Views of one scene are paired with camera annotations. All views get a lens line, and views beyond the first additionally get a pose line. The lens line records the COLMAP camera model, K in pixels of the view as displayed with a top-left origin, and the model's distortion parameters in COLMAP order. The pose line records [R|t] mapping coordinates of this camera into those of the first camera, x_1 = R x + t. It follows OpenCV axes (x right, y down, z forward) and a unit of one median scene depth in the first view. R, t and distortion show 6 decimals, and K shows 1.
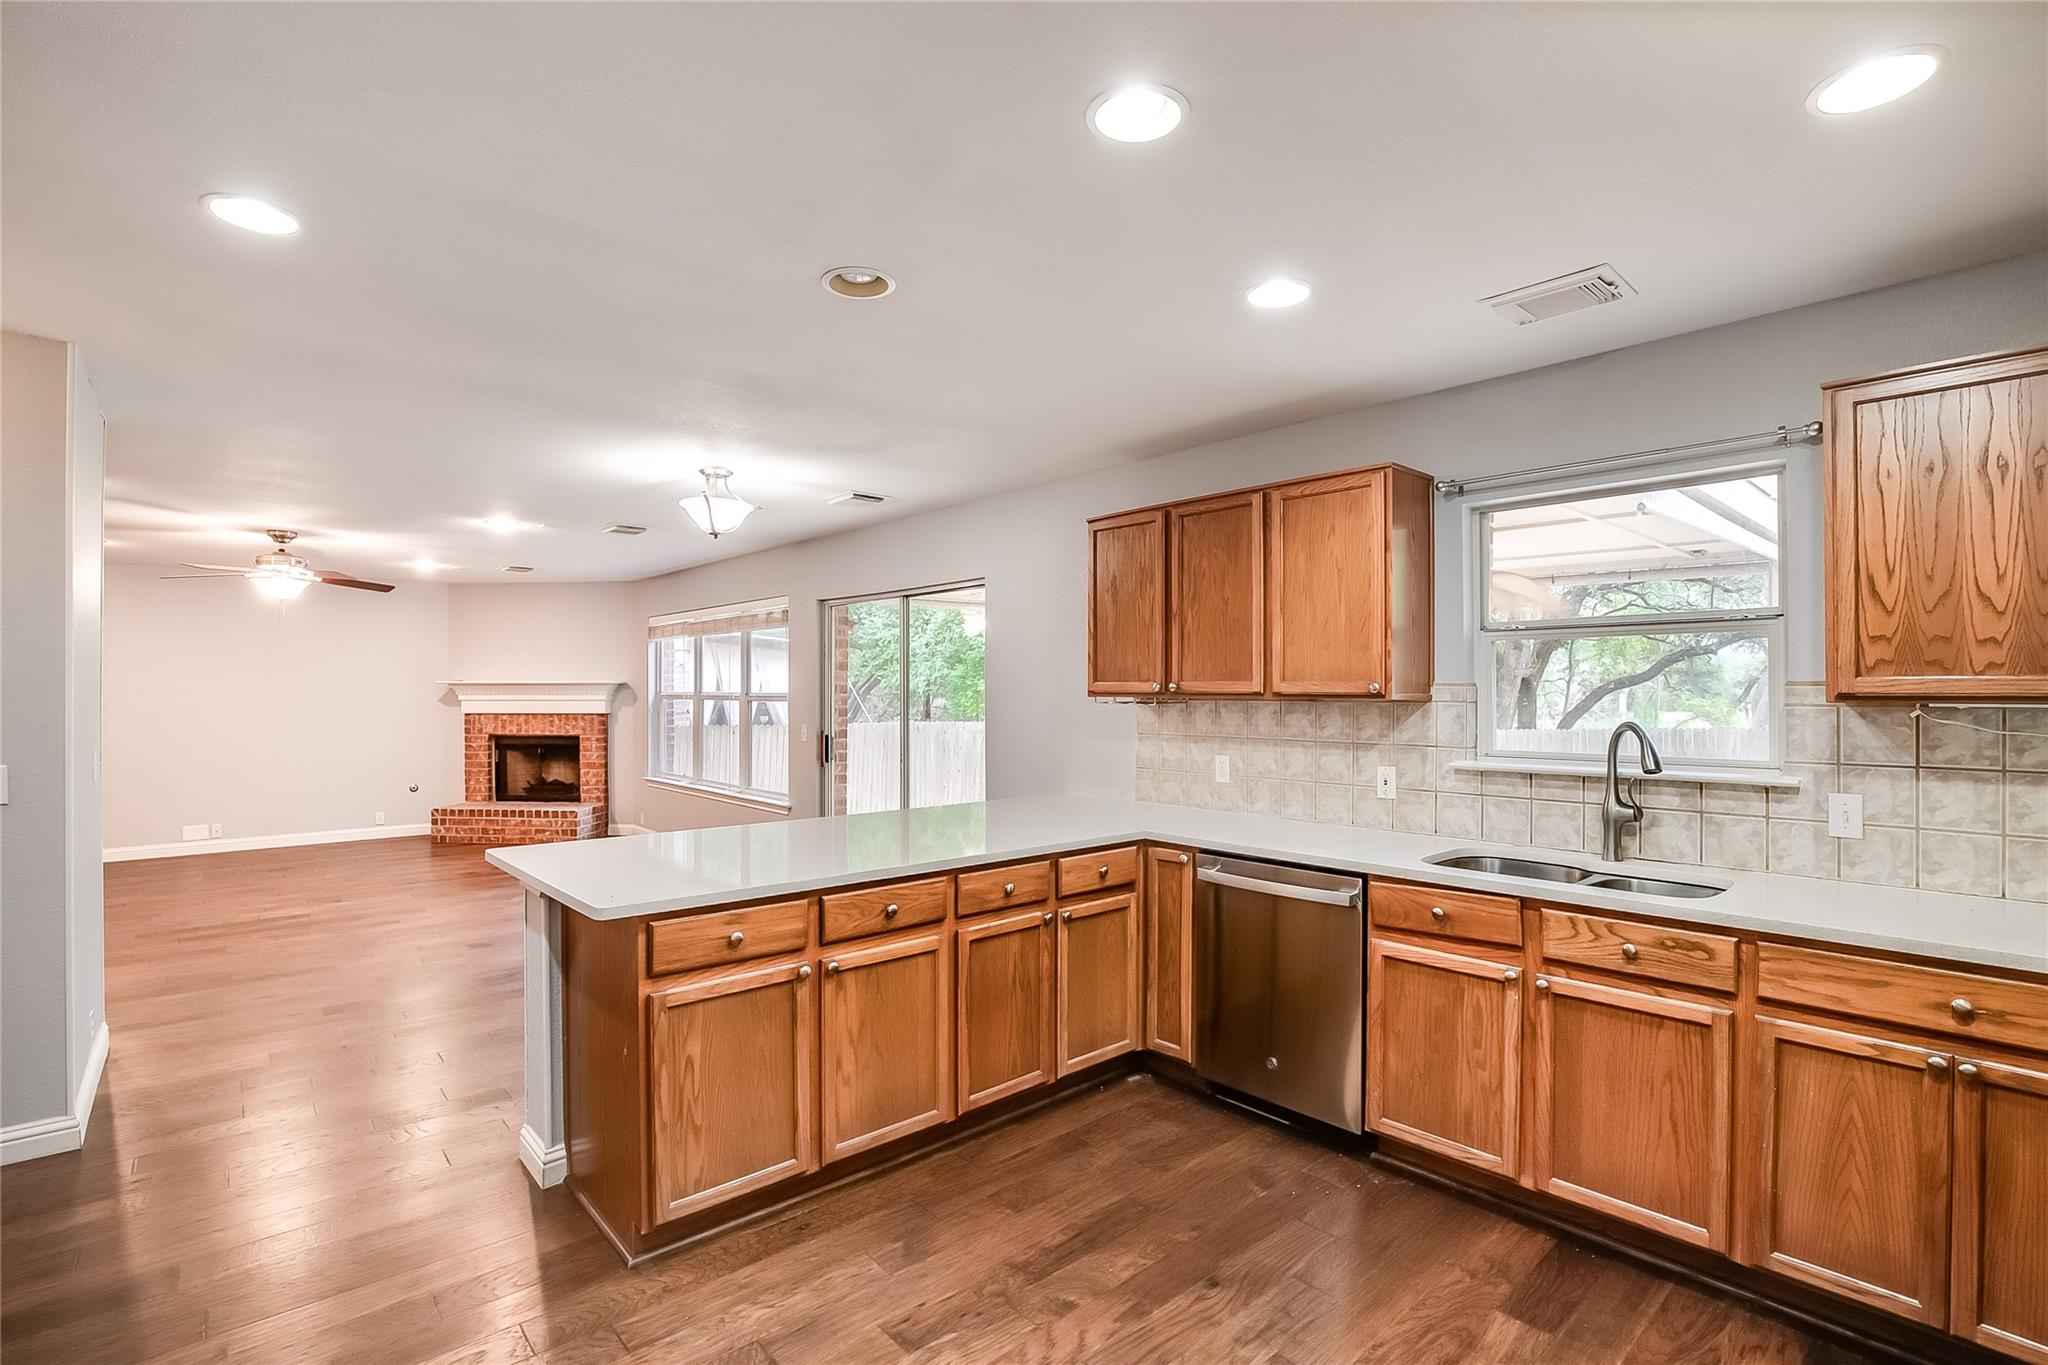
lens RADIAL K [[940.8, 0, 1019.4], [0, 940.8, 688.4], [0, 0, 1]] dist [-0.036435, 0.007209]
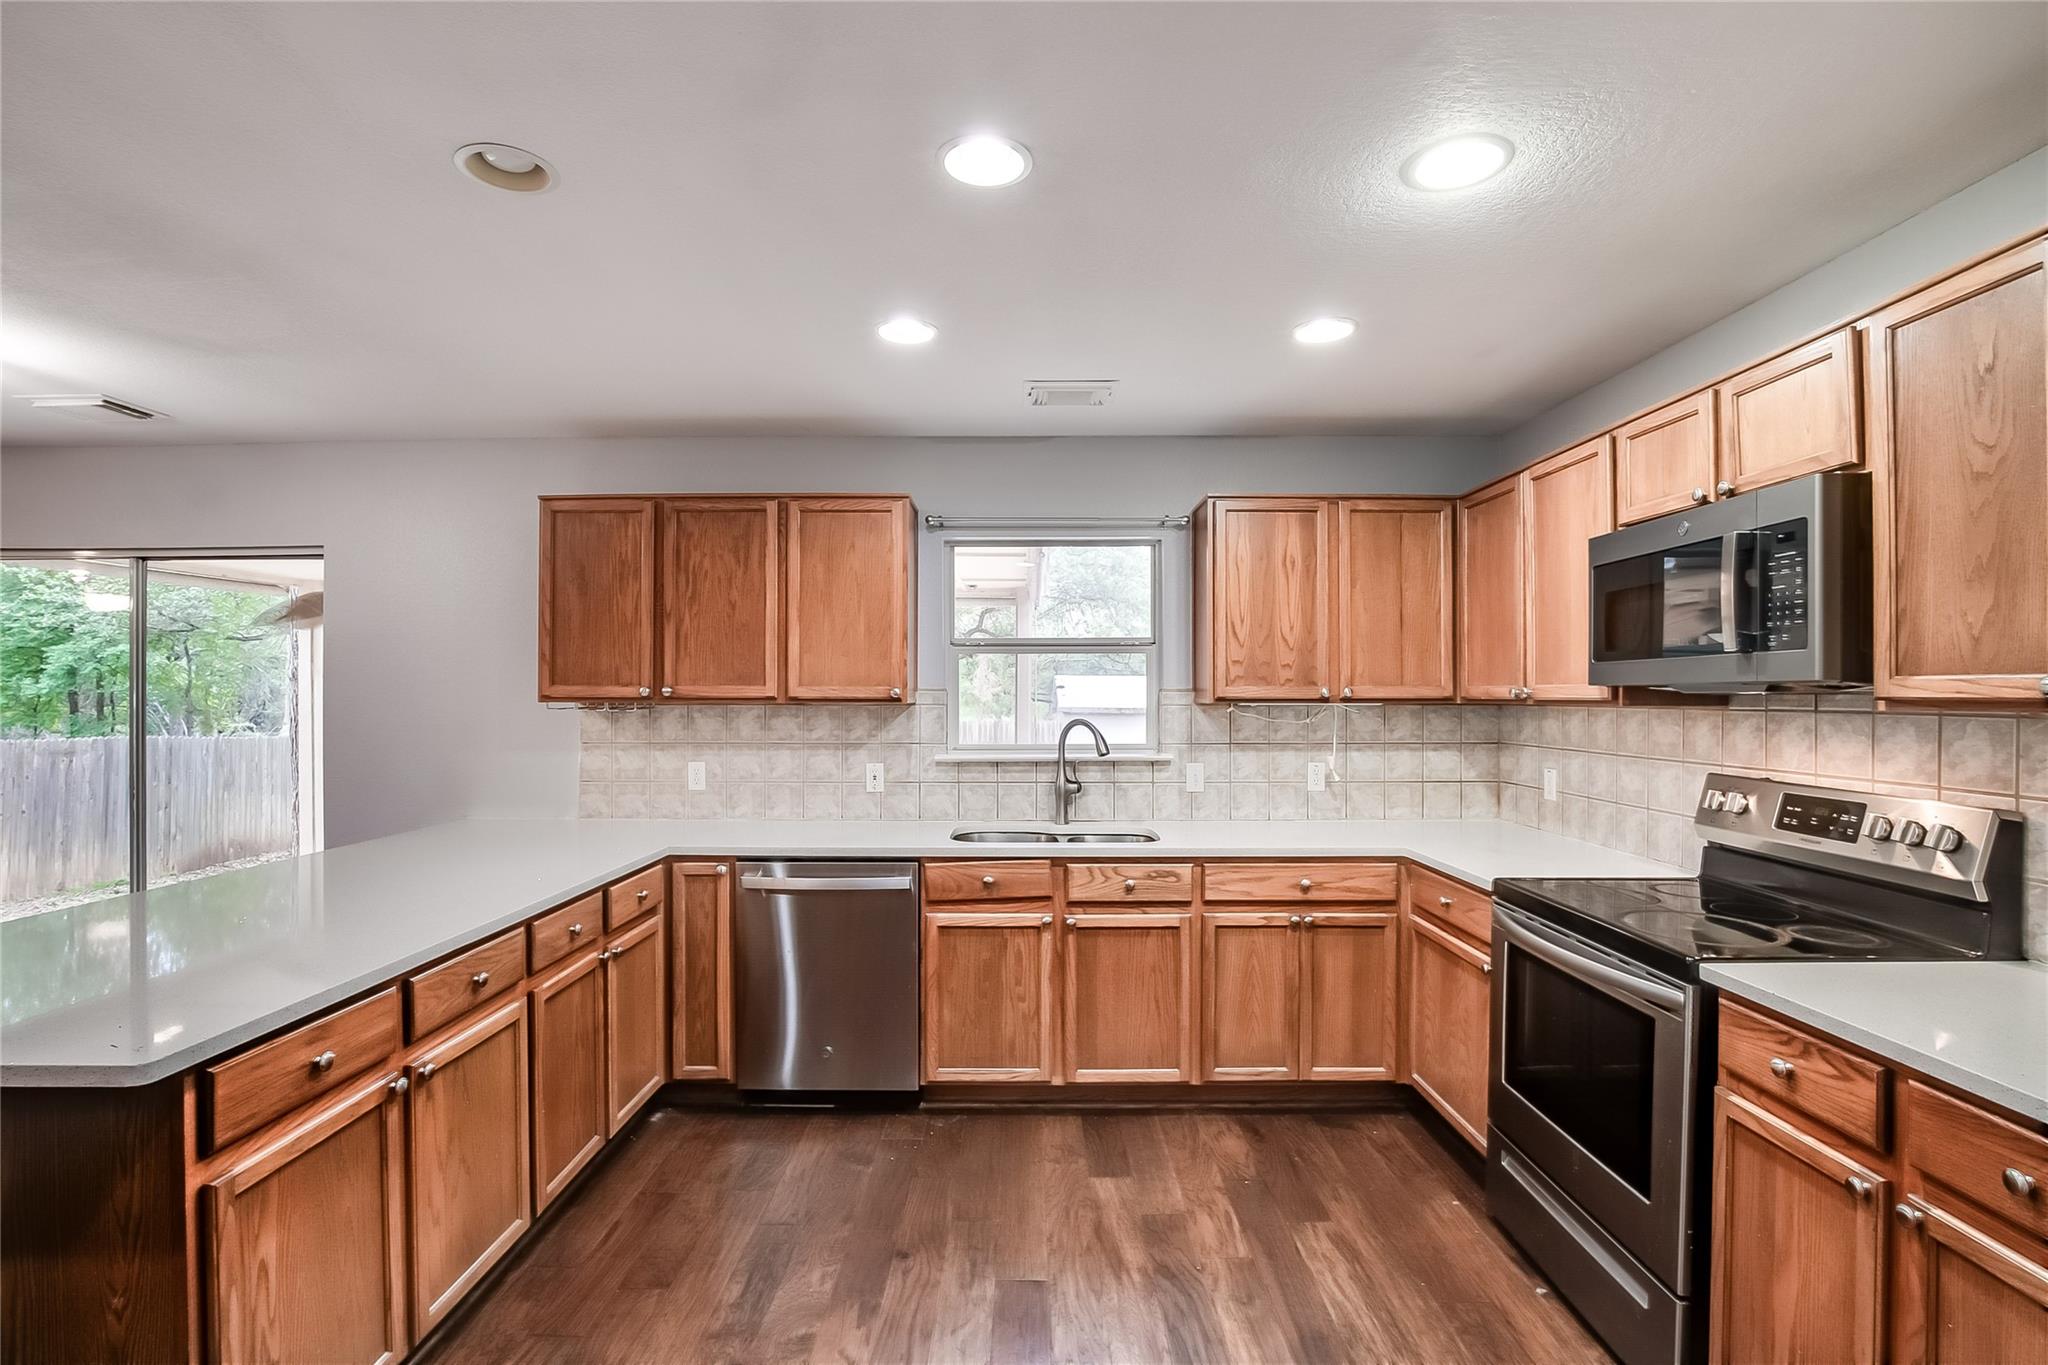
lens RADIAL K [[940.8, 0, 1019.4], [0, 940.8, 688.4], [0, 0, 1]] dist [-0.036435, 0.007209]
pose [[0.670174, 0.004138, 0.742193, -0.296591], [-0.001819, 0.999991, -0.003933, -0.001299], [-0.742202, 0.001286, 0.670175, 0.114213]]
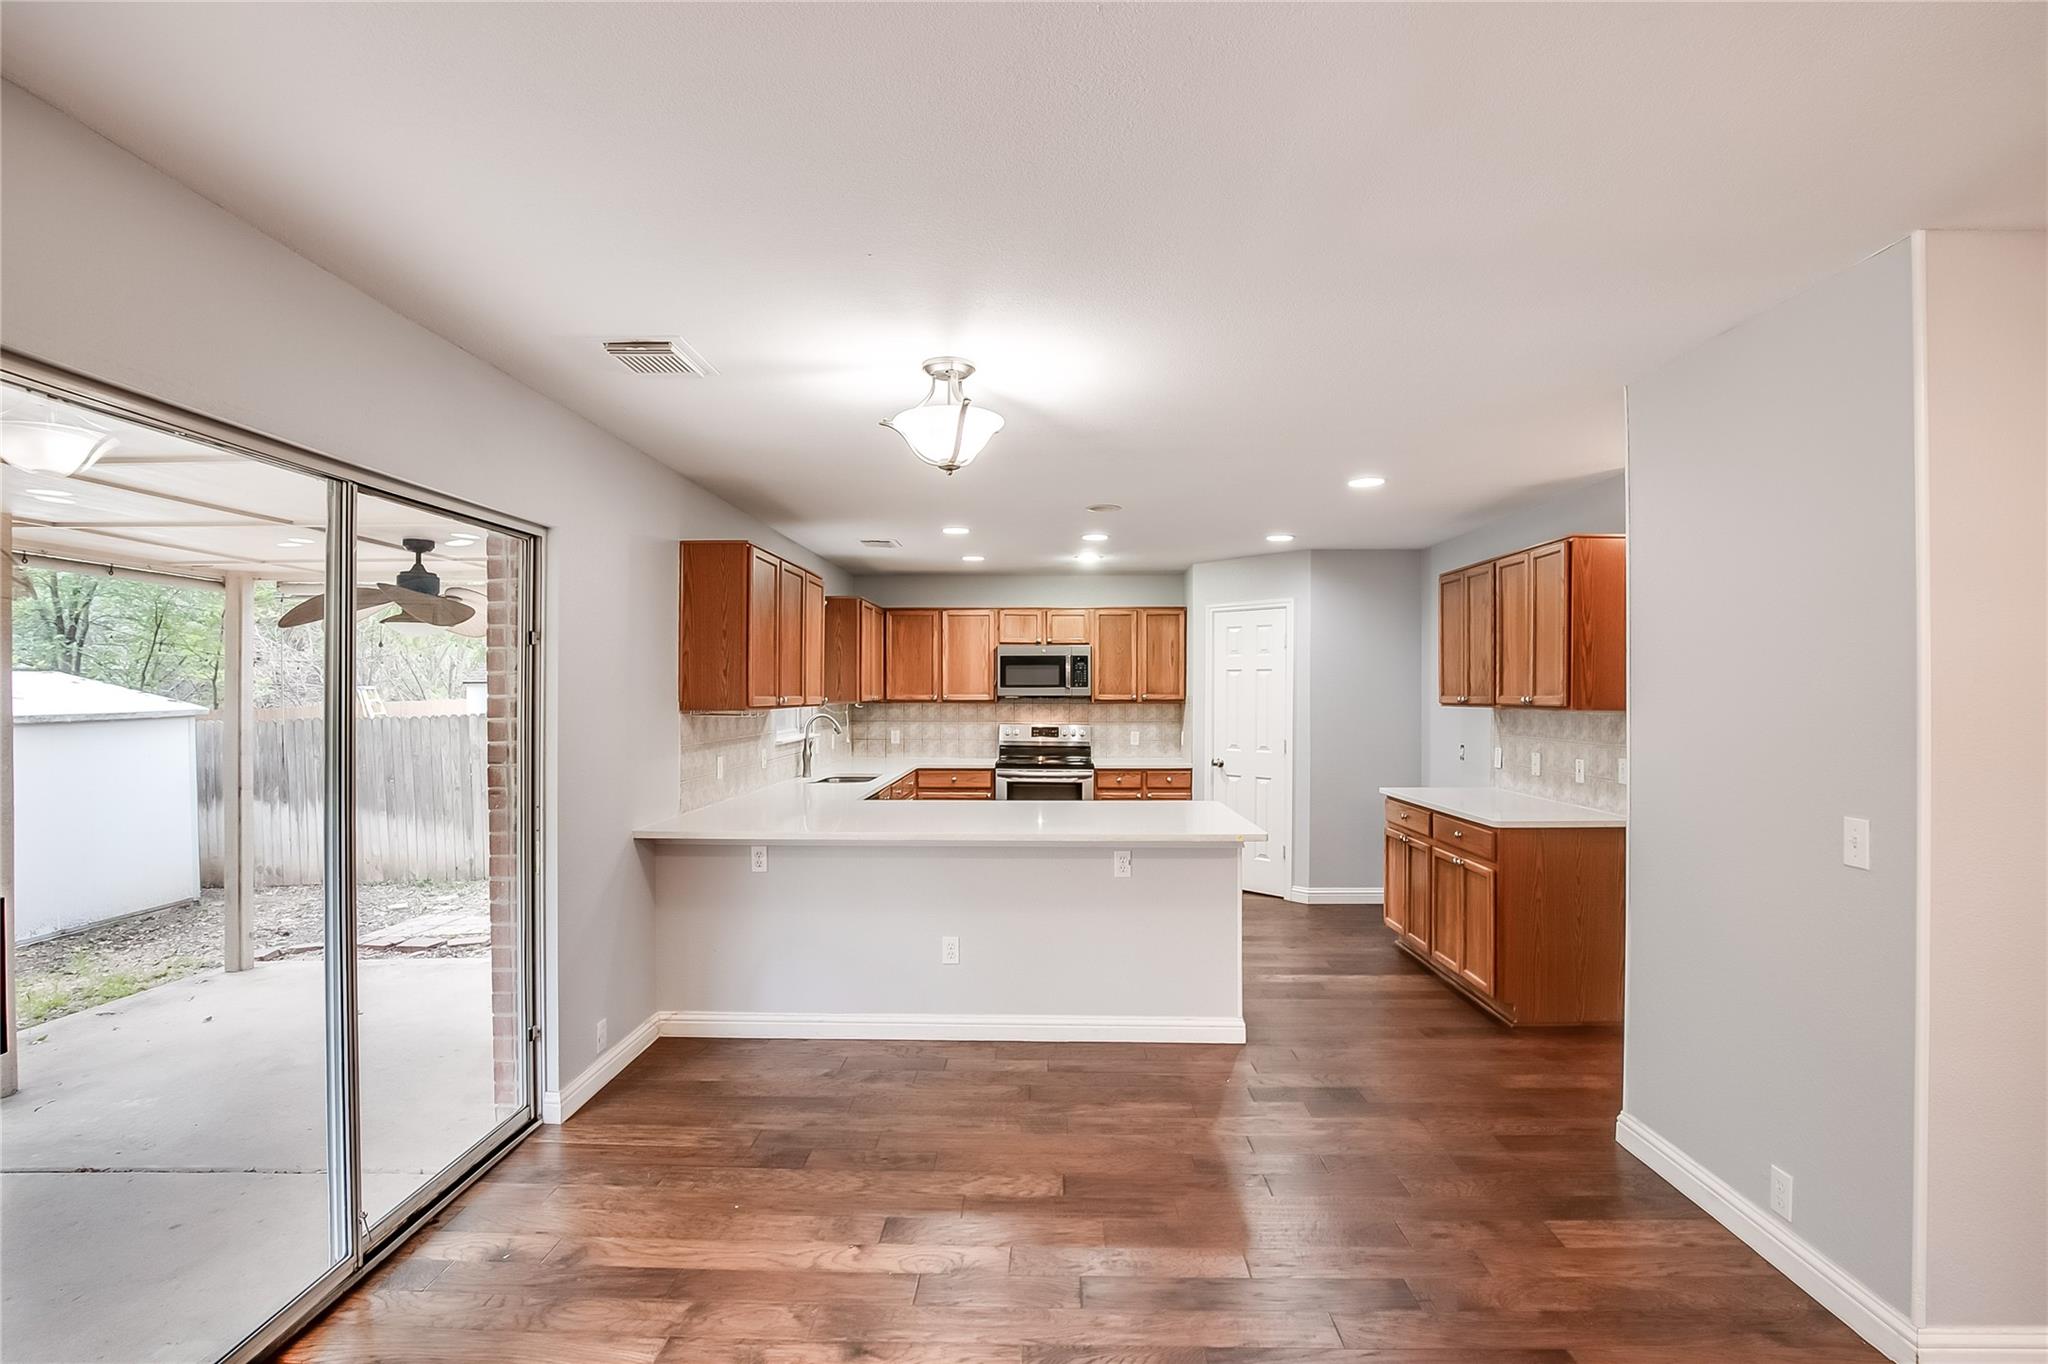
lens RADIAL K [[940.8, 0, 1019.4], [0, 940.8, 687.9], [0, 0, 1]] dist [-0.036435, 0.007209]
pose [[-0.724517, 0.001084, 0.689256, -0.964106], [-0.003335, 0.999982, -0.005079, -0.013410], [-0.689249, -0.005979, -0.724500, 1.721936]]
